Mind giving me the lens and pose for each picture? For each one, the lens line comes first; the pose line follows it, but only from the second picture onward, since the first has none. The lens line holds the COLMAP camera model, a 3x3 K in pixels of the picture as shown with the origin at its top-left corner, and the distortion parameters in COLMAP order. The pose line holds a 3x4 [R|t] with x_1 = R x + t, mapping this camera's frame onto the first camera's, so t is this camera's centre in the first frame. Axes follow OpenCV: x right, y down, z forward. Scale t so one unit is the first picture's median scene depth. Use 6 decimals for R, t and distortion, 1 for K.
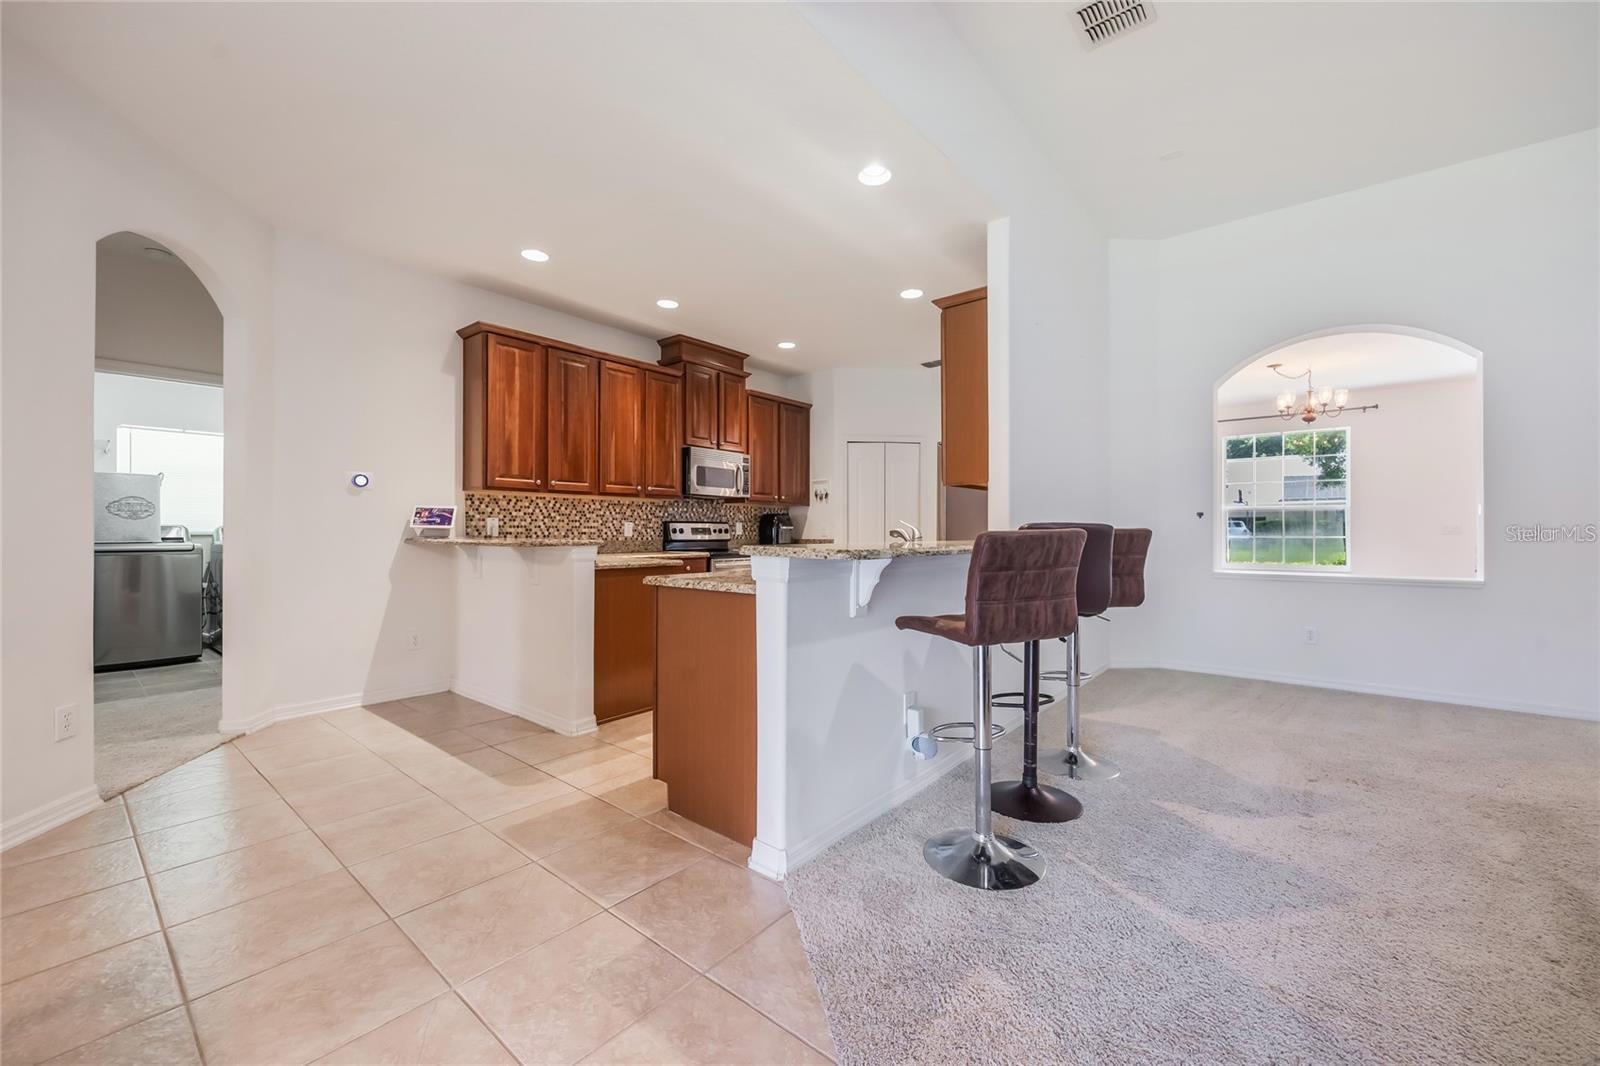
lens RADIAL K [[623.0, 0, 792.2], [0, 623.0, 530.1], [0, 0, 1]] dist [-0.000950, 0.000195]
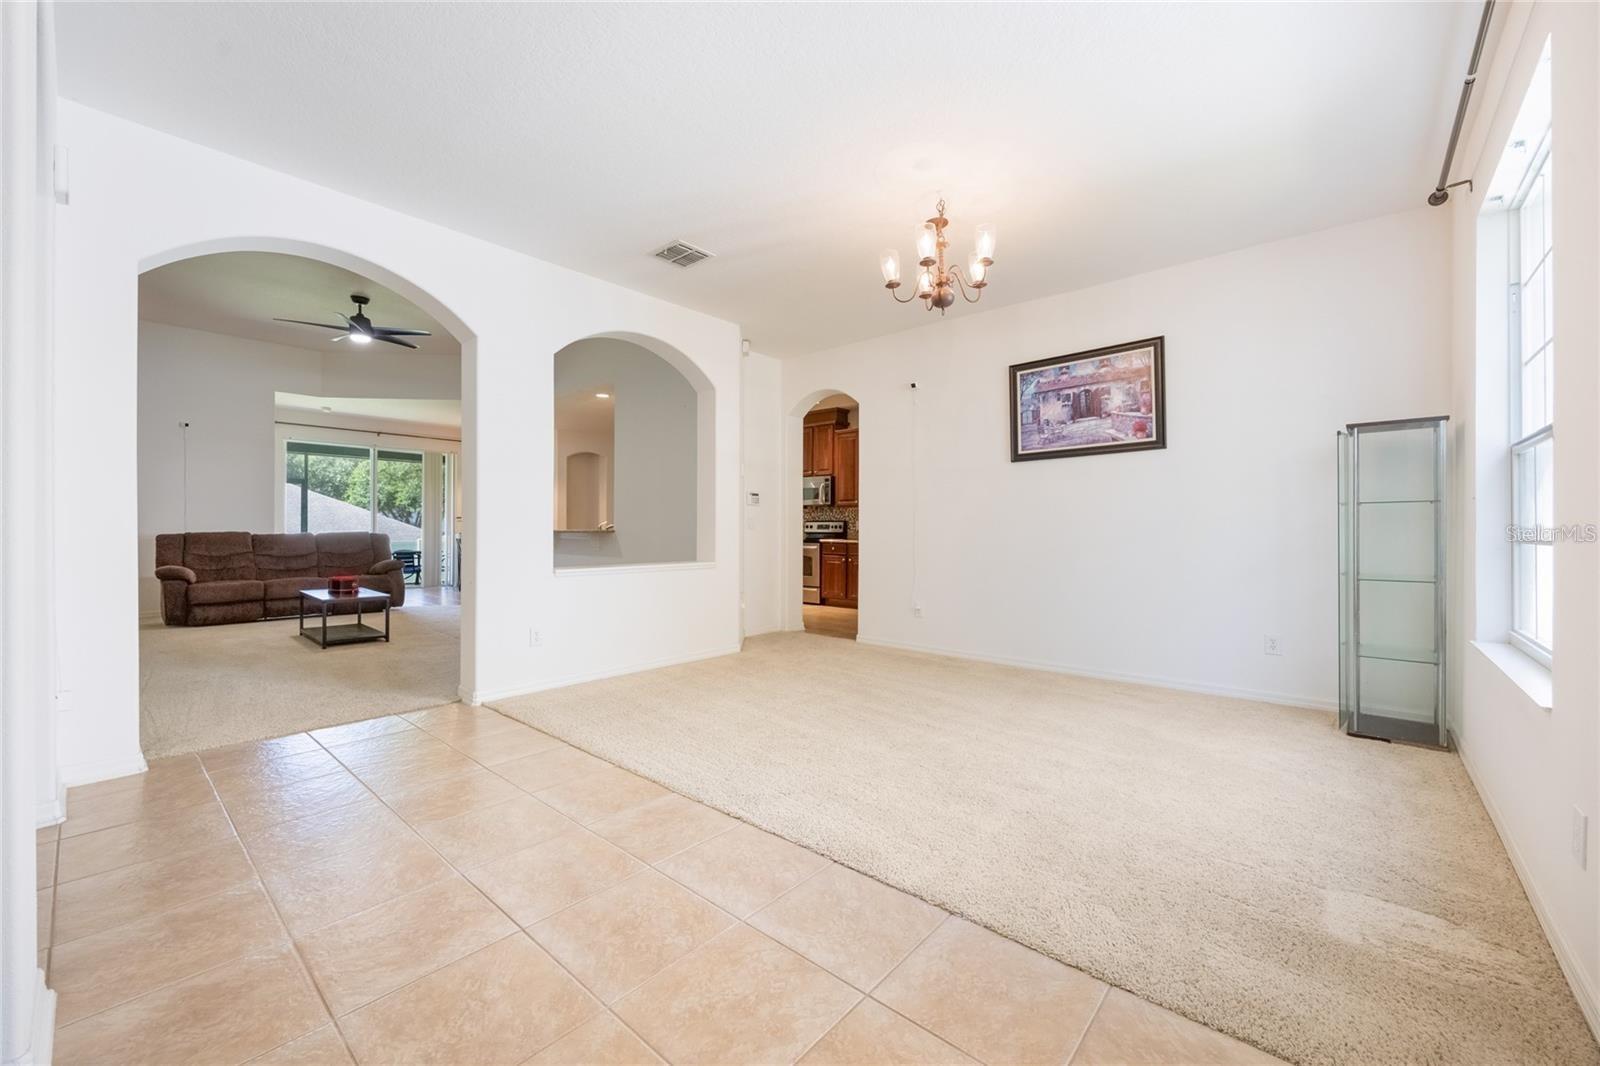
lens RADIAL K [[622.6, 0, 802.9], [0, 622.6, 529.7], [0, 0, 1]] dist [-0.001592, 0.000112]
pose [[-0.021544, -0.002064, -0.999766, 1.785506], [-0.001536, 0.999997, -0.002031, 0.014629], [0.999767, 0.001492, -0.021547, 1.211324]]
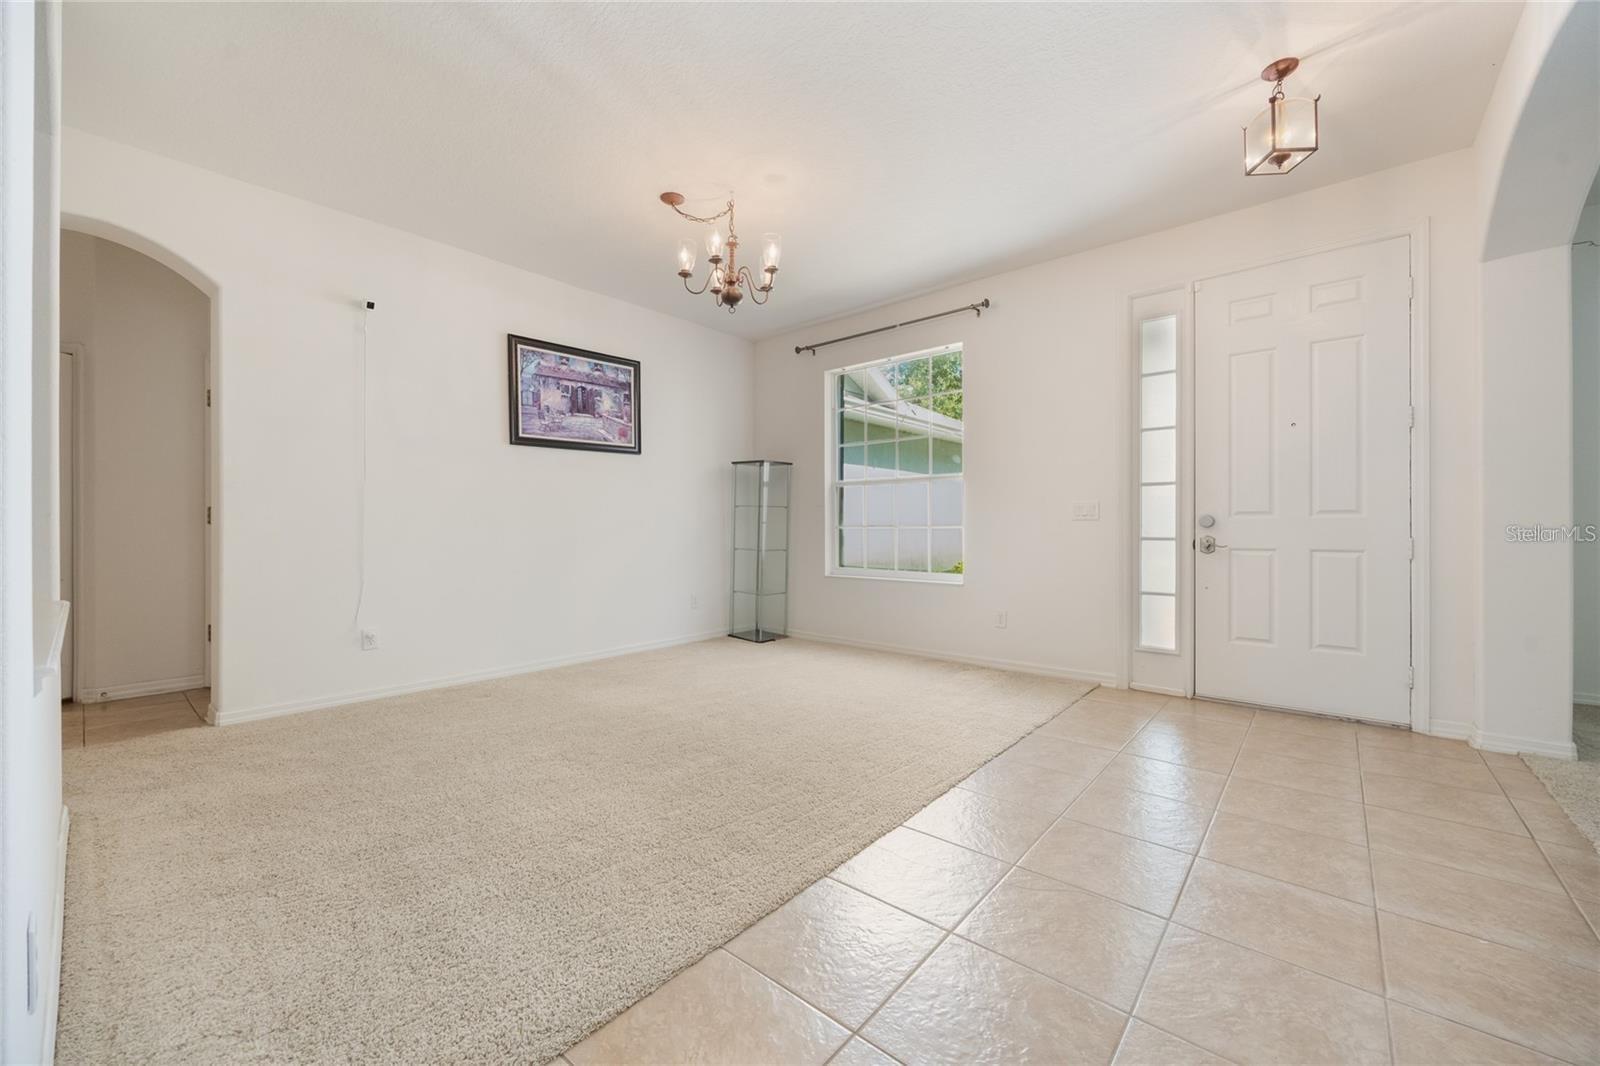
lens RADIAL K [[622.6, 0, 802.9], [0, 622.6, 529.7], [0, 0, 1]] dist [-0.001592, 0.000112]
pose [[0.999800, -0.002671, -0.019819, 1.146302], [0.002745, 0.999989, 0.003694, 0.023299], [0.019809, -0.003747, 0.999797, 0.592871]]
